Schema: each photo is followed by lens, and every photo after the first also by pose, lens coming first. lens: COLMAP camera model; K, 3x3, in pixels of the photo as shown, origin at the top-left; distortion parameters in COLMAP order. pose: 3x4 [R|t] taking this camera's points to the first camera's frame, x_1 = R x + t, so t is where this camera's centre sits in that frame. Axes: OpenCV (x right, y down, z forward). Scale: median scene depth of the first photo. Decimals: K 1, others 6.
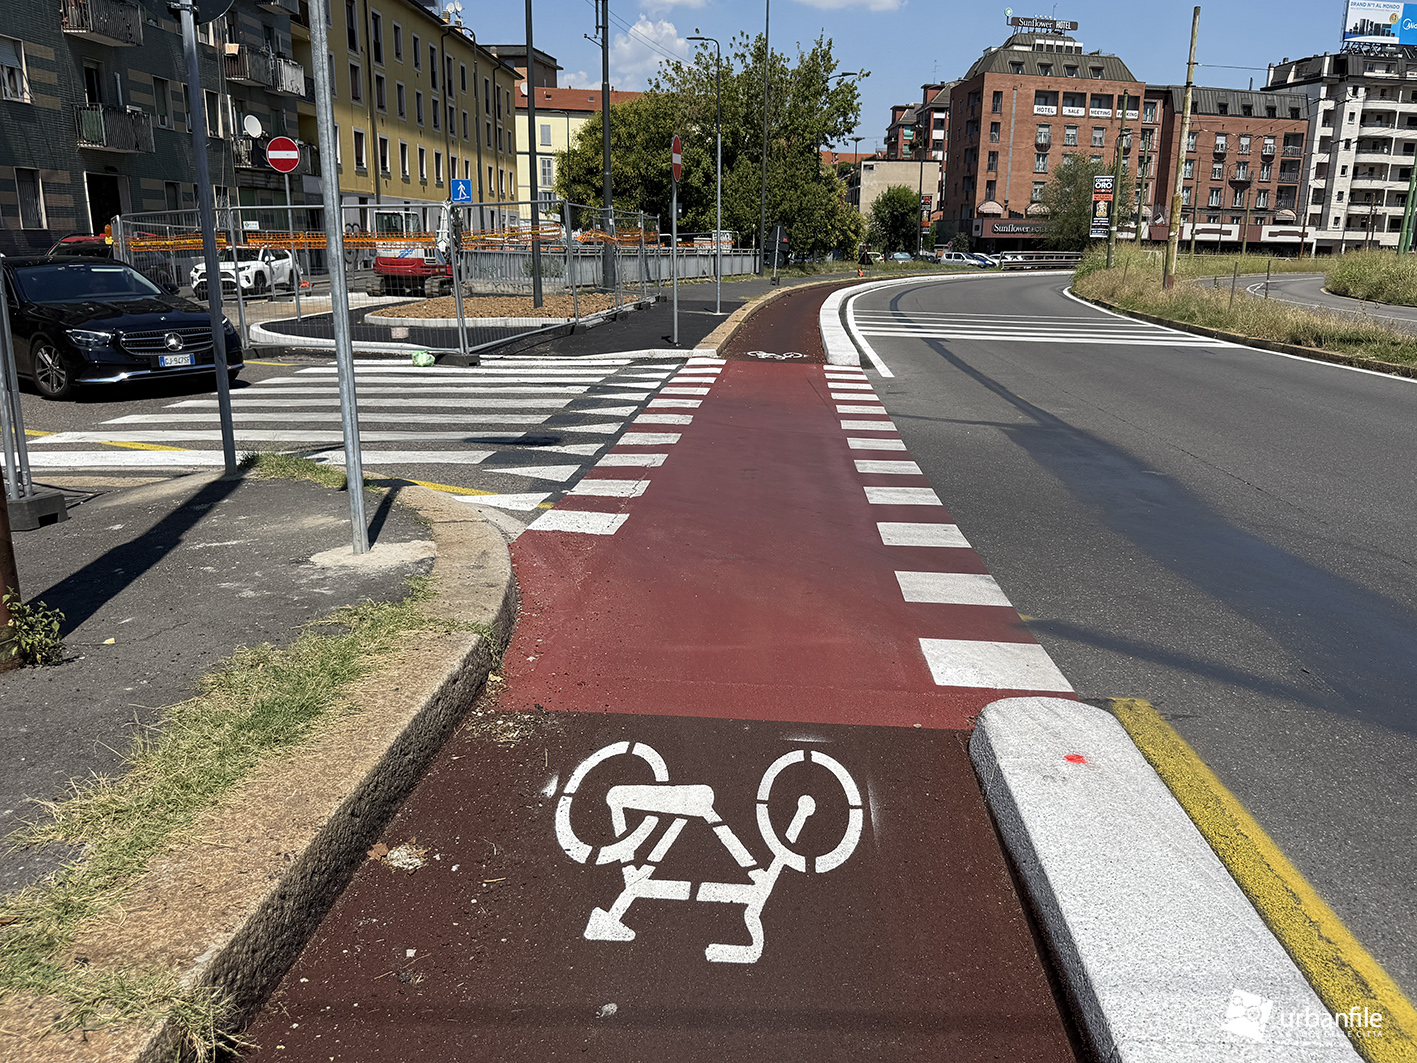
lens RADIAL K [[1127.8, 0, 747.5], [0, 1127.8, 551.9], [0, 0, 1]] dist [0.030177, -0.044706]
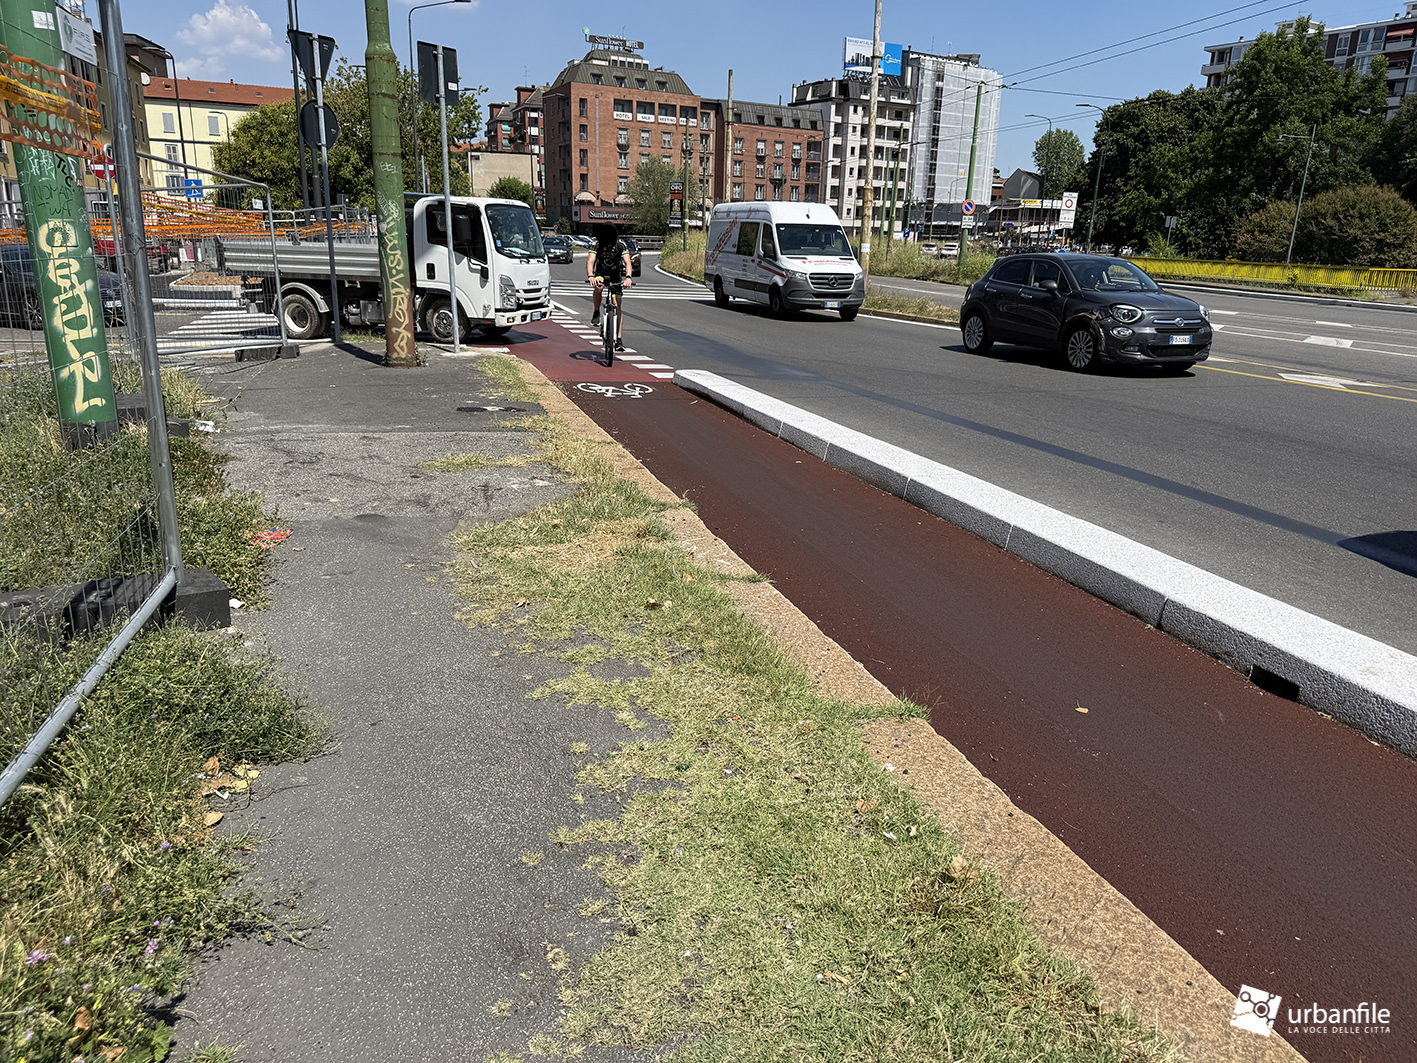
lens RADIAL K [[1012.4, 0, 702.4], [0, 1012.4, 533.1], [0, 0, 1]] dist [0.017628, -0.021815]
pose [[0.949930, -0.085880, 0.300430, -0.018270], [0.077344, 0.996193, 0.040215, 0.014267], [-0.302740, -0.014965, 0.952956, -0.057042]]
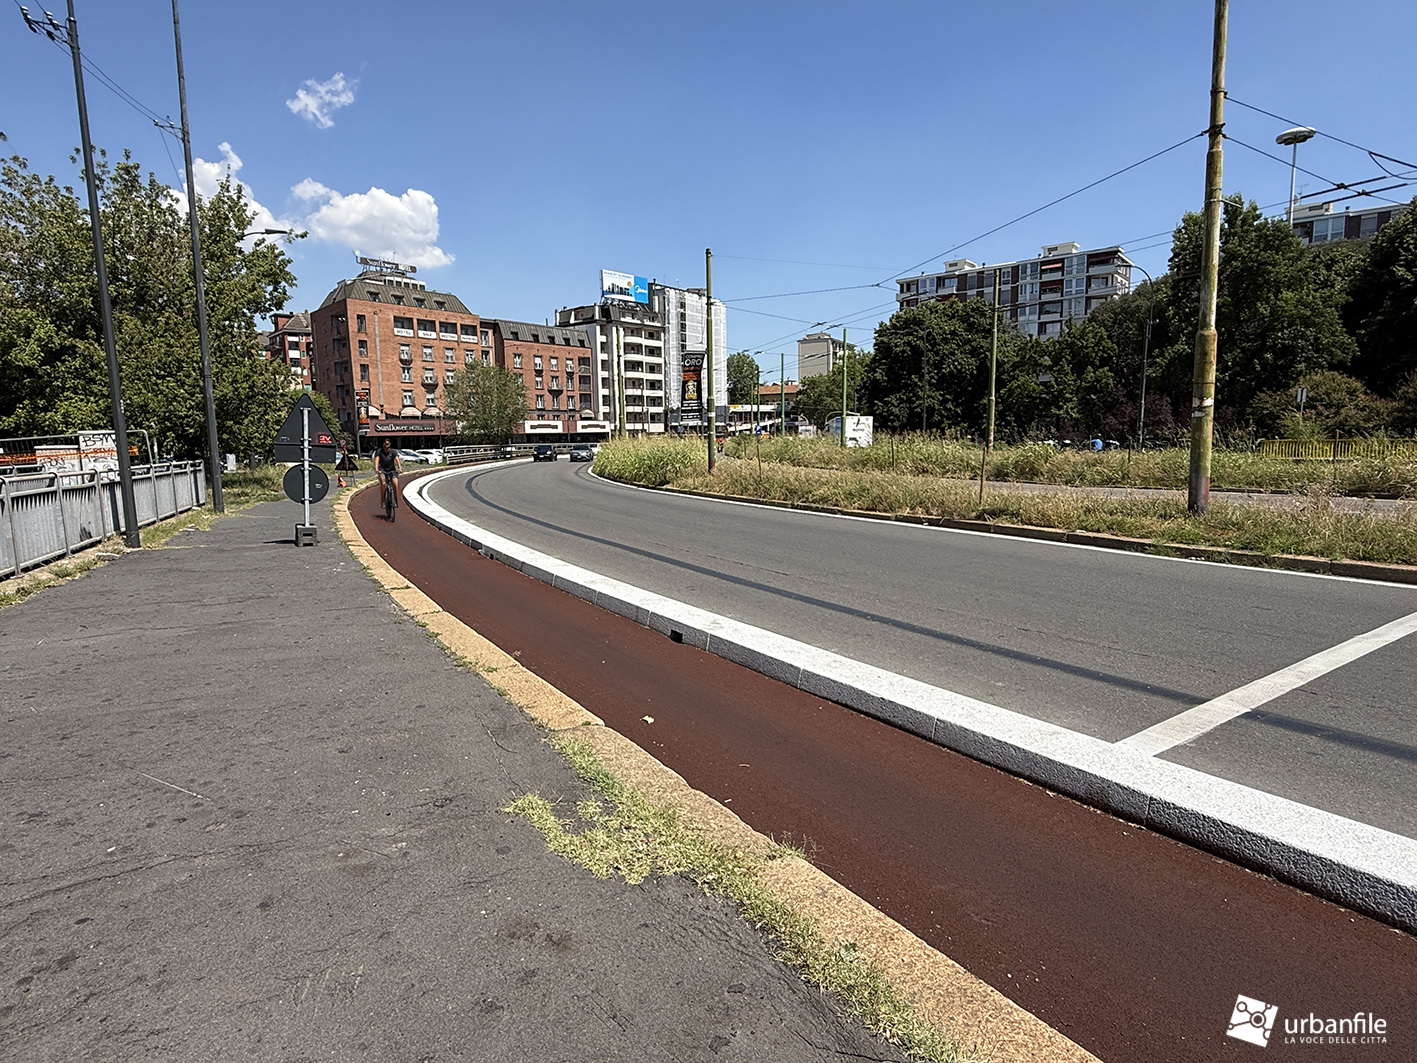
lens RADIAL K [[783.9, 0, 703.5], [0, 783.9, 518.4], [0, 0, 1]] dist [0.000044, 0.005639]
pose [[0.788584, -0.100463, 0.606664, -0.009748], [0.198542, 0.975324, -0.096565, -0.053173], [-0.581993, 0.196598, 0.789071, 0.192729]]
